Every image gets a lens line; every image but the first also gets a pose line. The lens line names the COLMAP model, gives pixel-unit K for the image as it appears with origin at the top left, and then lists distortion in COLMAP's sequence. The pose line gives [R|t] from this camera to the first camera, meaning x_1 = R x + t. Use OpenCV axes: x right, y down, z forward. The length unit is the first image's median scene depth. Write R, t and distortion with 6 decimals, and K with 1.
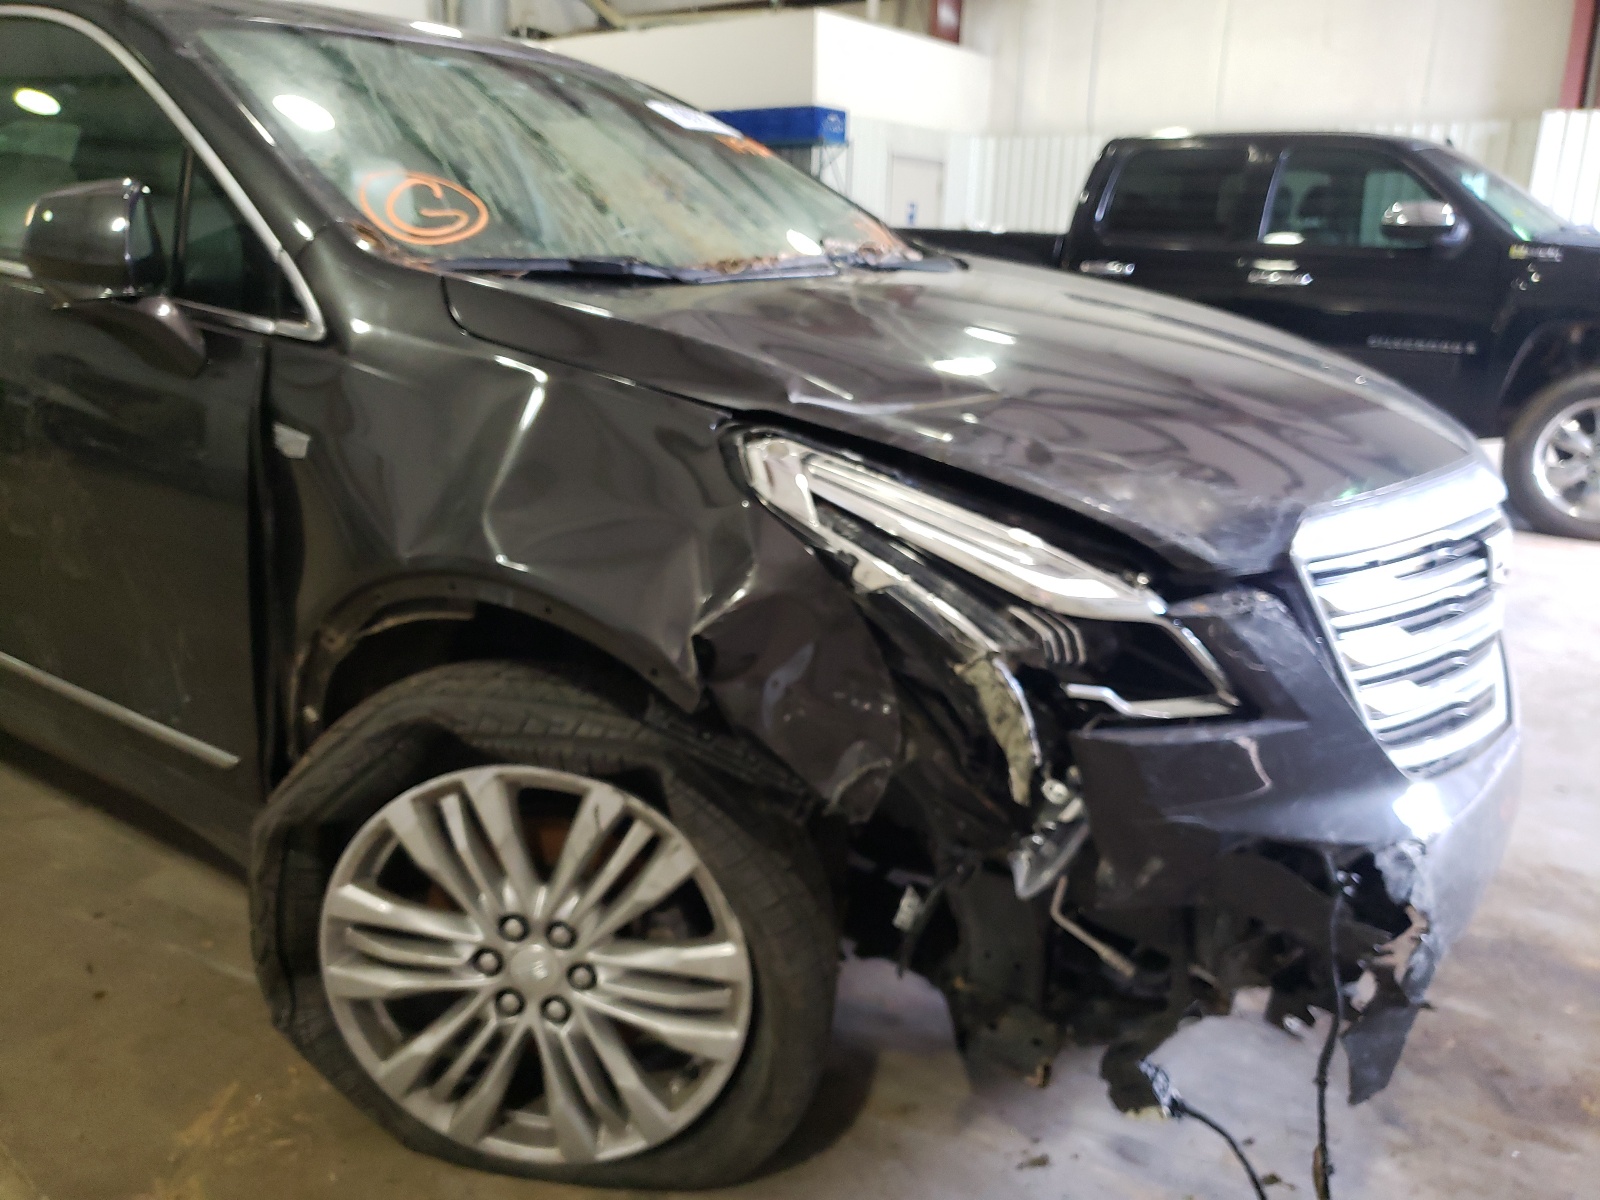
lens RADIAL K [[1189.3, 0, 757.8], [0, 1189.3, 607.2], [0, 0, 1]] dist [-0.073673, 0.090684]
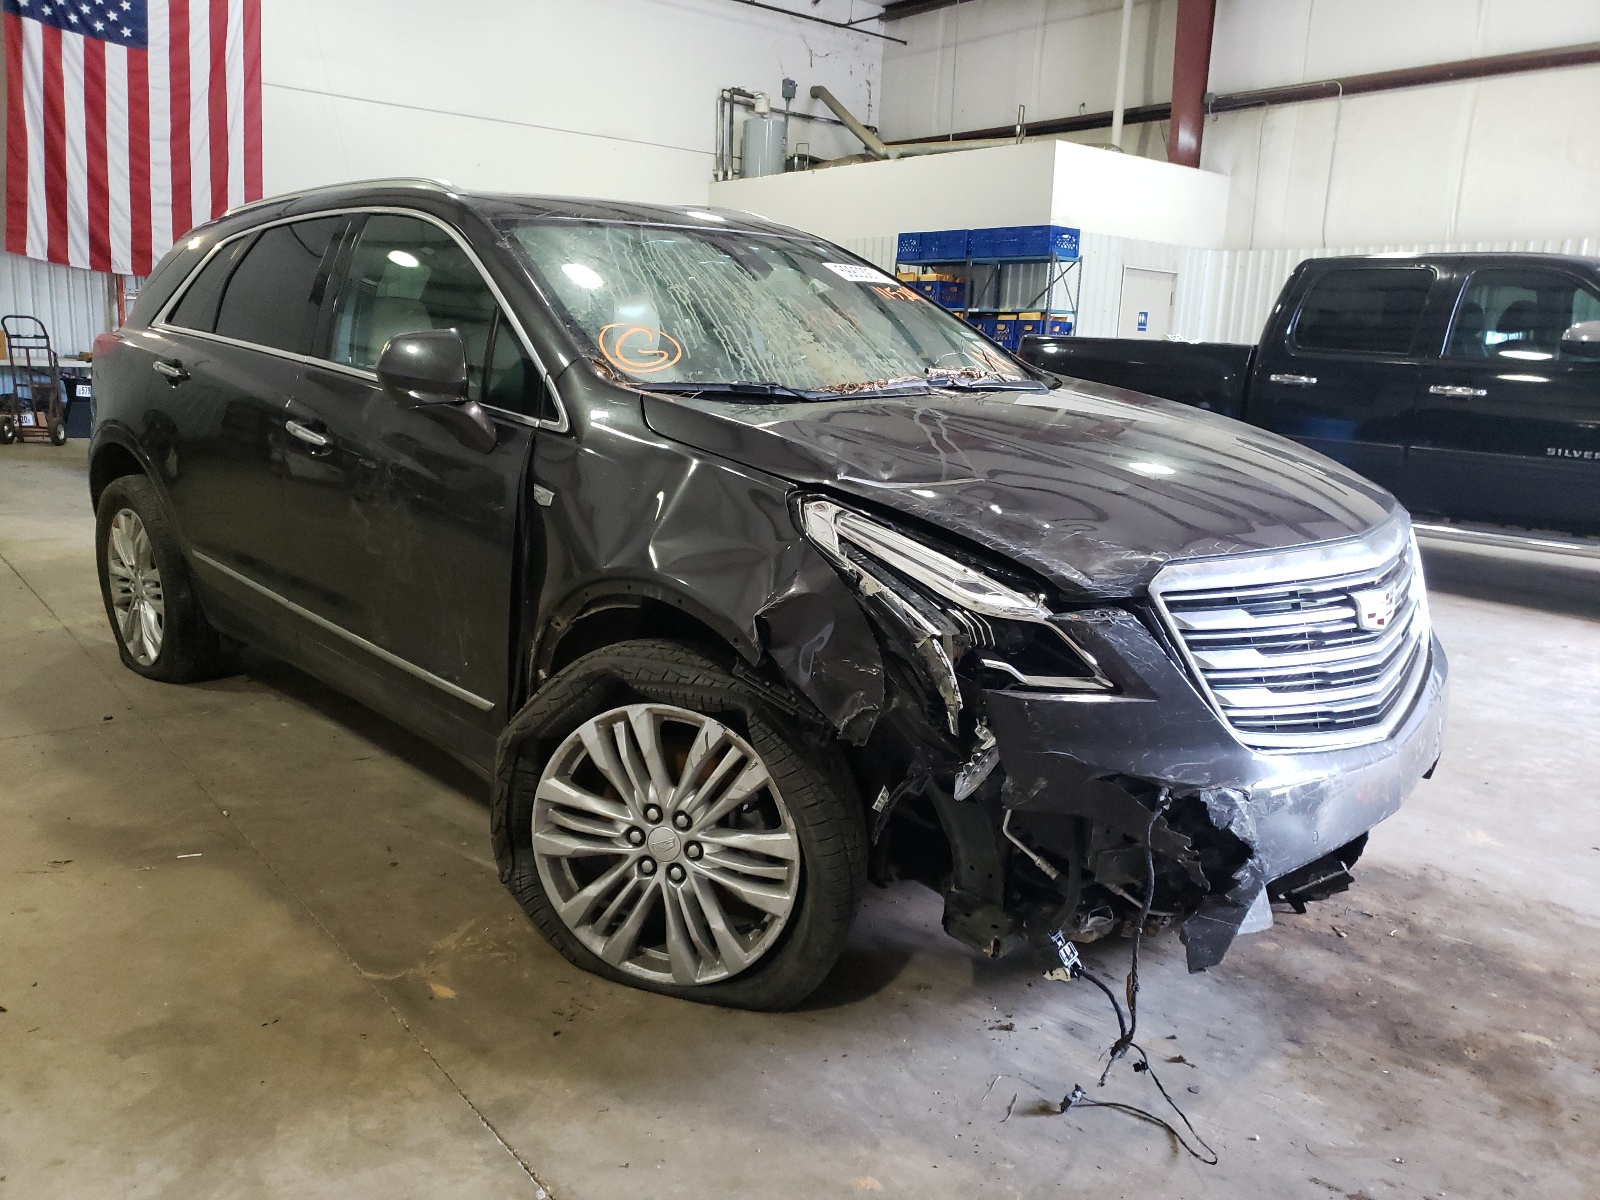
lens RADIAL K [[1226.7, 0, 800.0], [0, 1226.7, 600.0], [0, 0, 1]] dist [0.002260, -0.000113]
pose [[0.979026, 0.049709, -0.197580, 0.279637], [-0.066631, 0.994570, -0.079939, 0.109694], [0.192533, 0.091427, 0.977022, -0.540440]]
